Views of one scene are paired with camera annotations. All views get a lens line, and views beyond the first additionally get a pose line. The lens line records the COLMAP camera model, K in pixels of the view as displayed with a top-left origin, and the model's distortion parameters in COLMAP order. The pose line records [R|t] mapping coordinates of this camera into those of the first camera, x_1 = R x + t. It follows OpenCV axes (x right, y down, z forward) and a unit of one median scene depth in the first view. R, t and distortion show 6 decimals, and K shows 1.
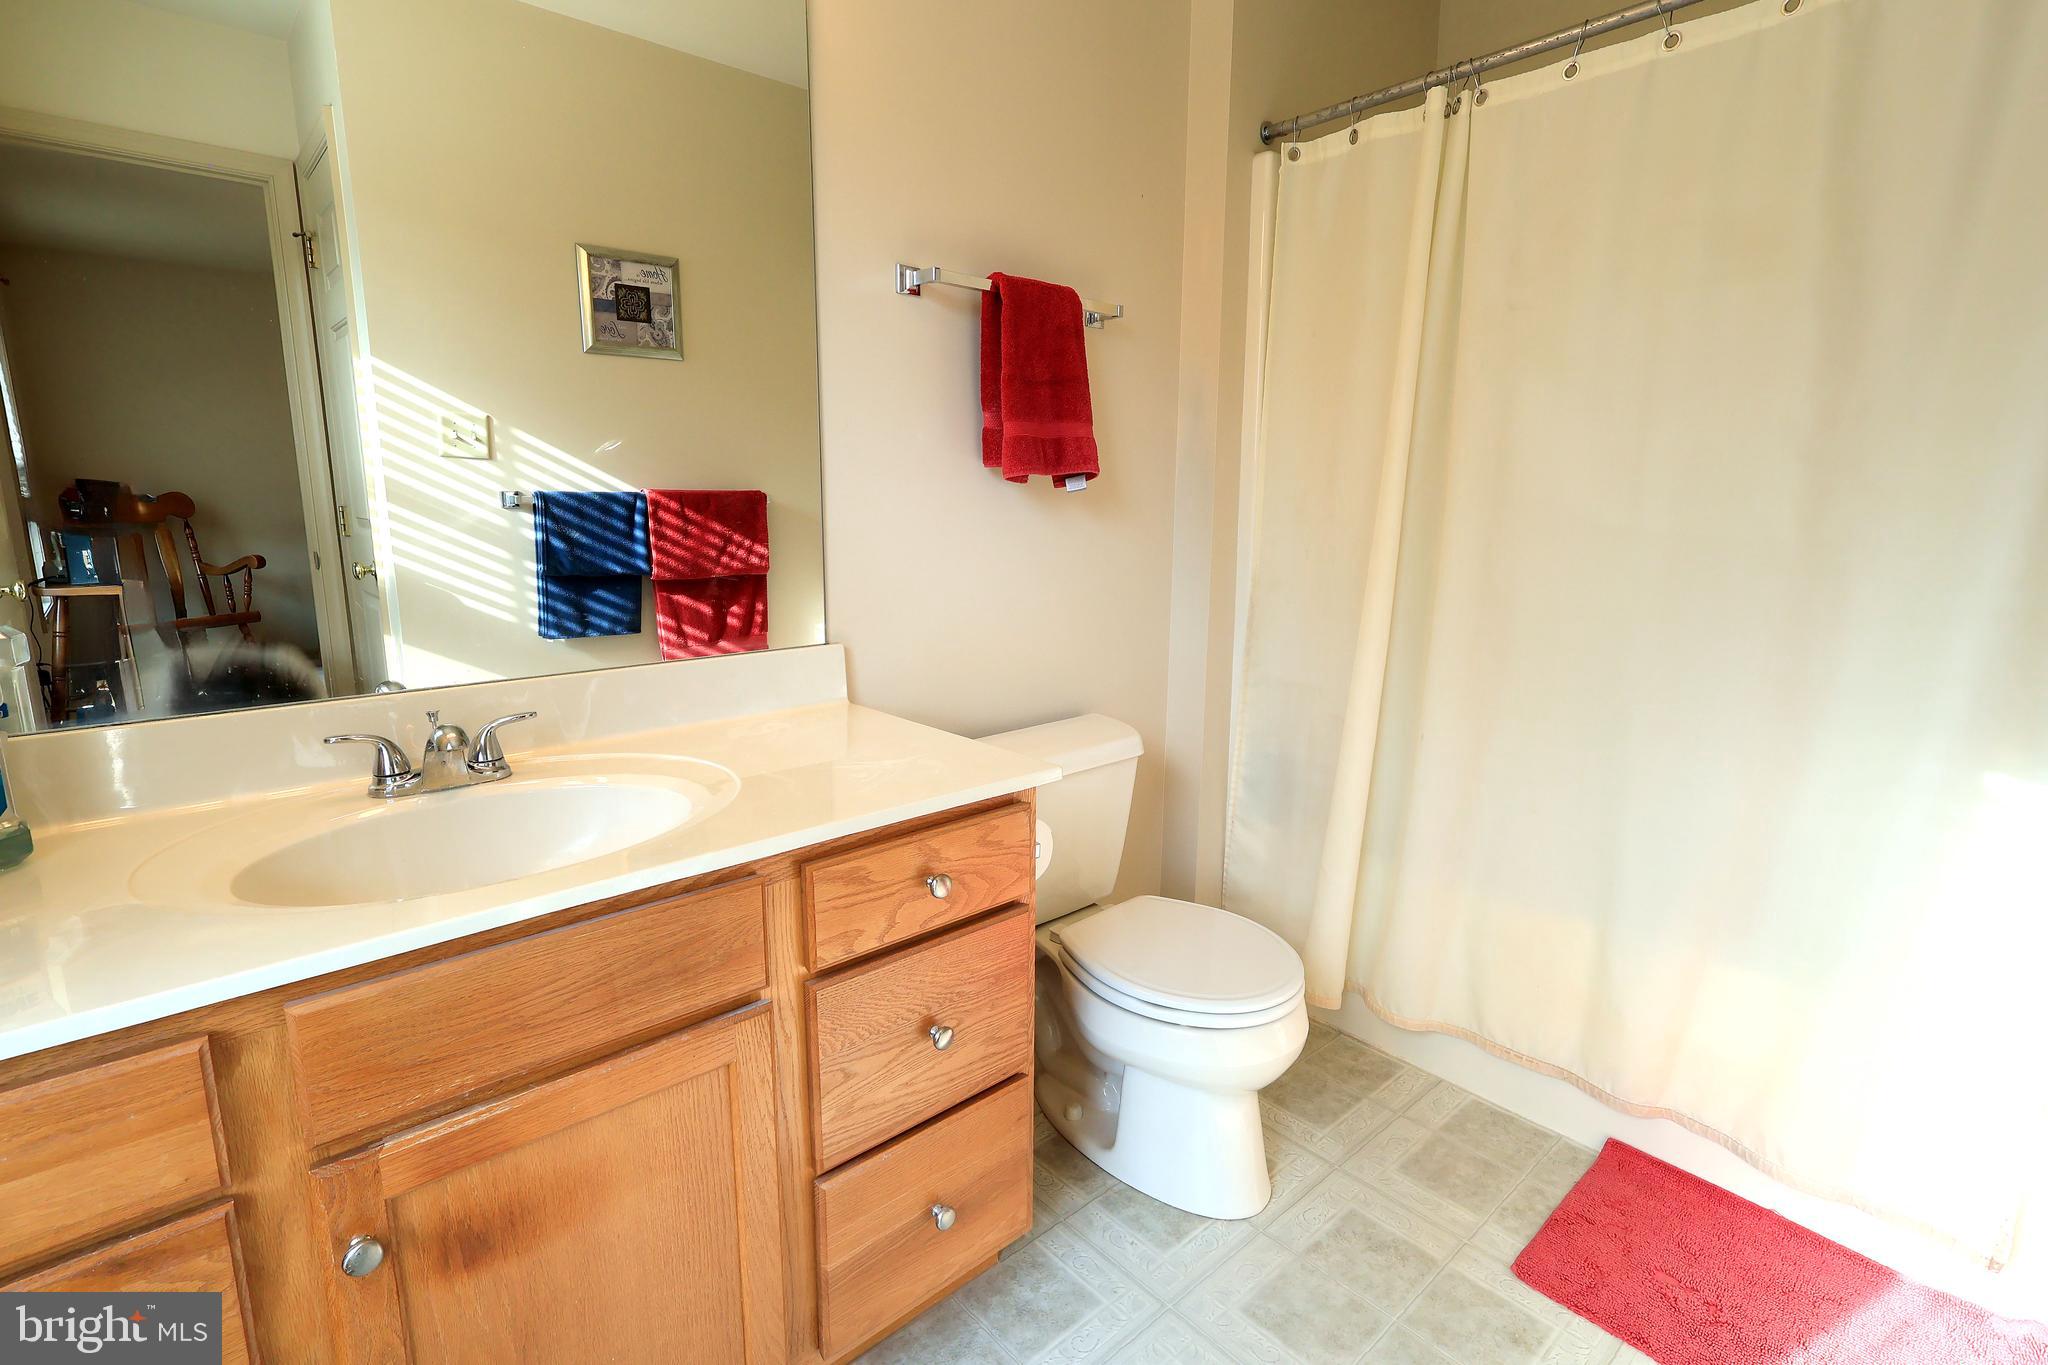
lens RADIAL K [[969.6, 0, 1024.0], [0, 969.6, 682.5], [0, 0, 1]] dist [0.023188, 0.000024]
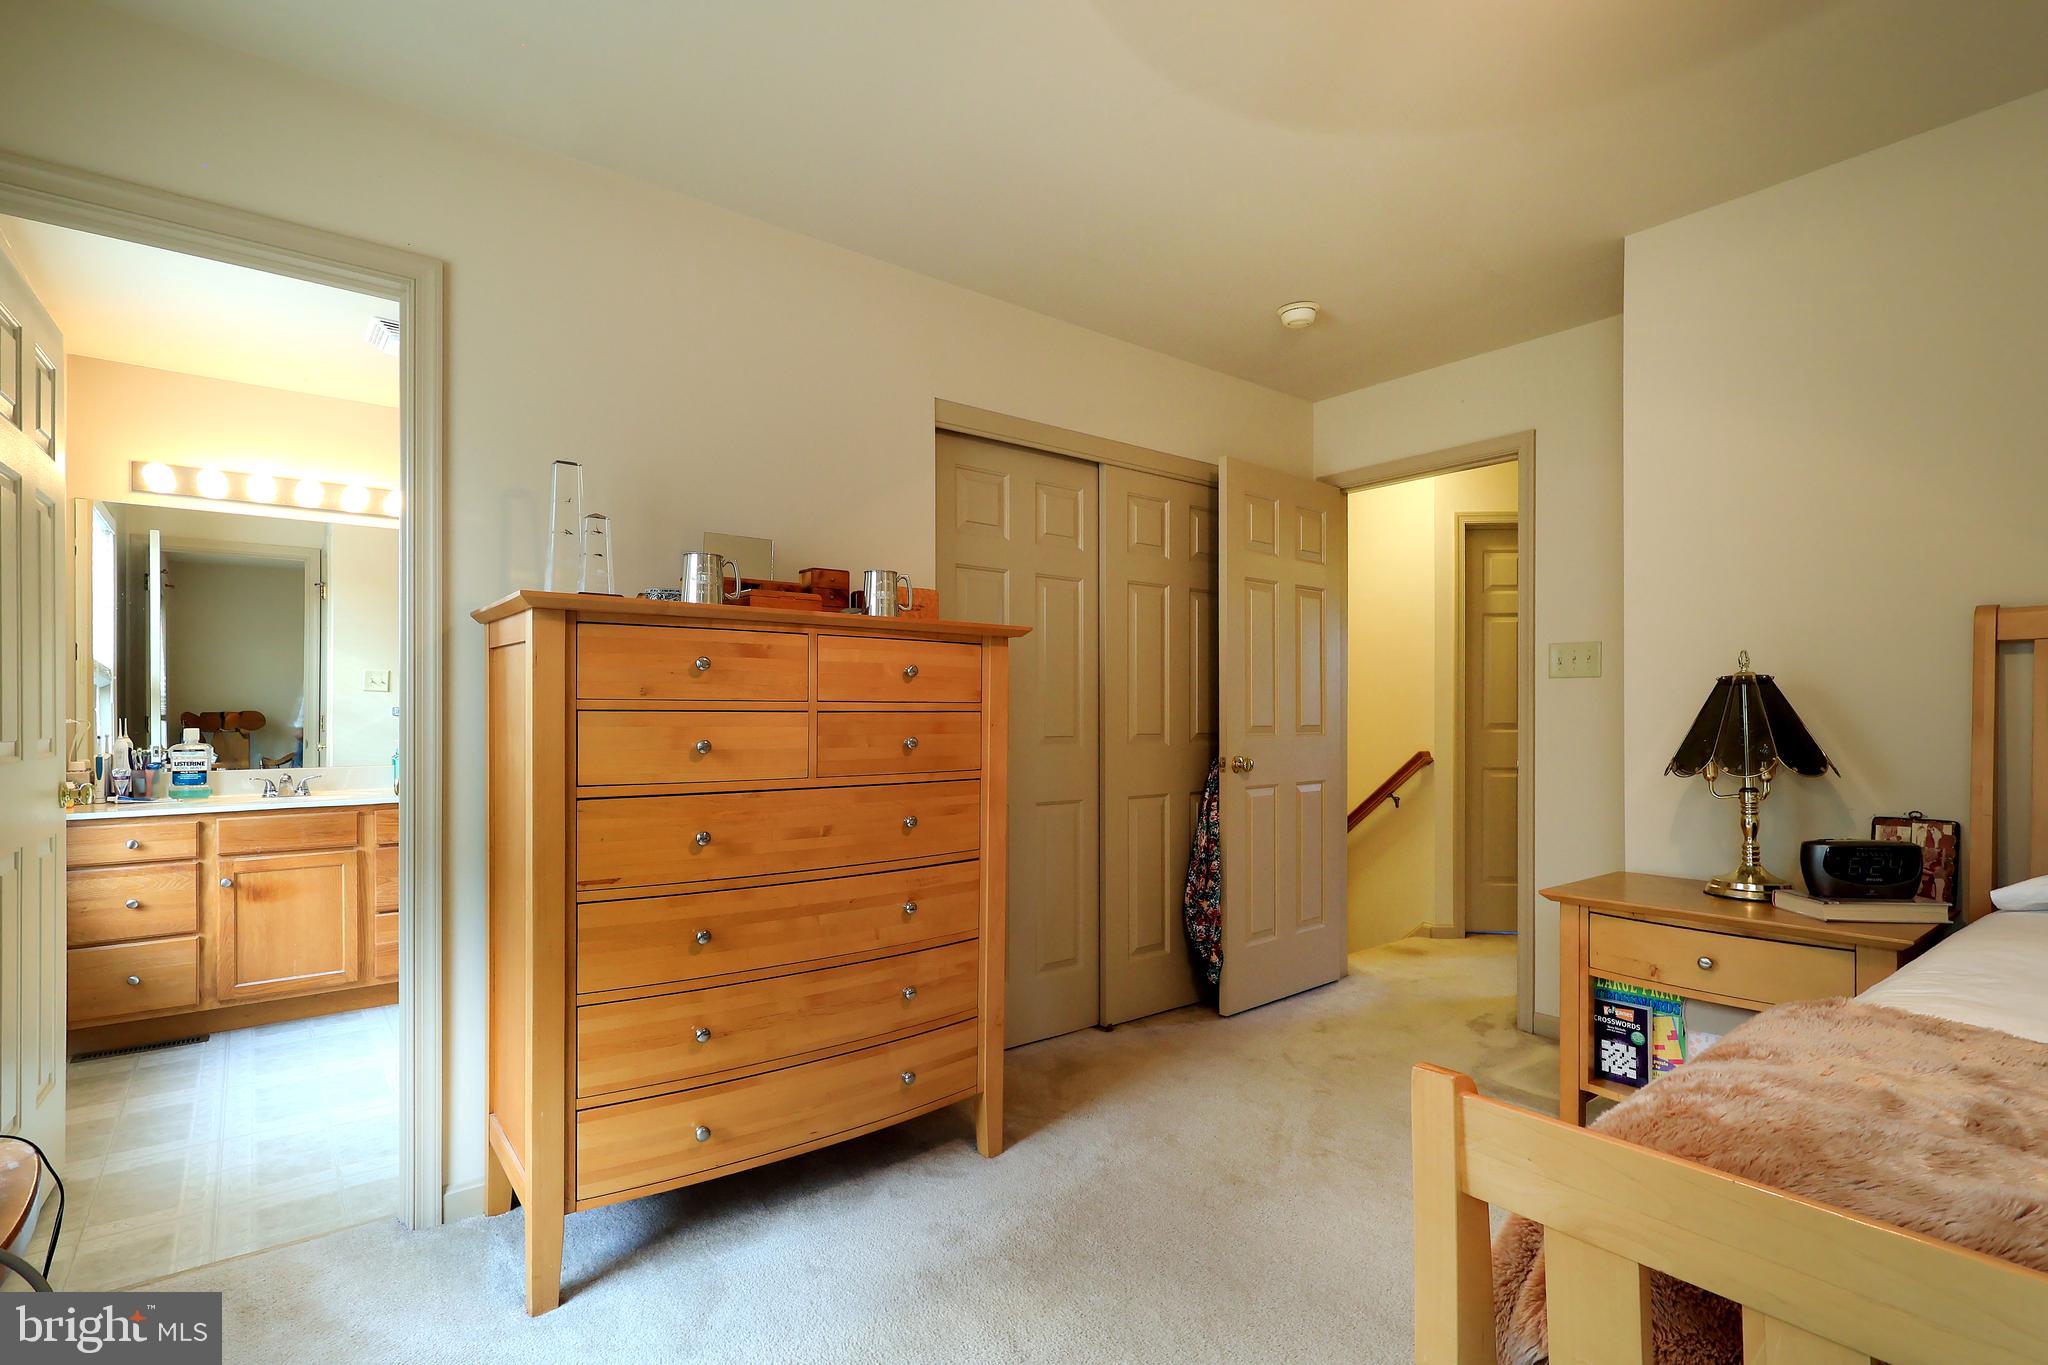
lens RADIAL K [[978.9, 0, 1027.6], [0, 978.9, 718.2], [0, 0, 1]] dist [0.024728, 0.000080]
pose [[0.998788, 0.003218, -0.049121, 2.484061], [-0.012554, 0.981518, -0.190957, 0.561703], [0.047598, 0.191342, 0.980369, -2.636420]]
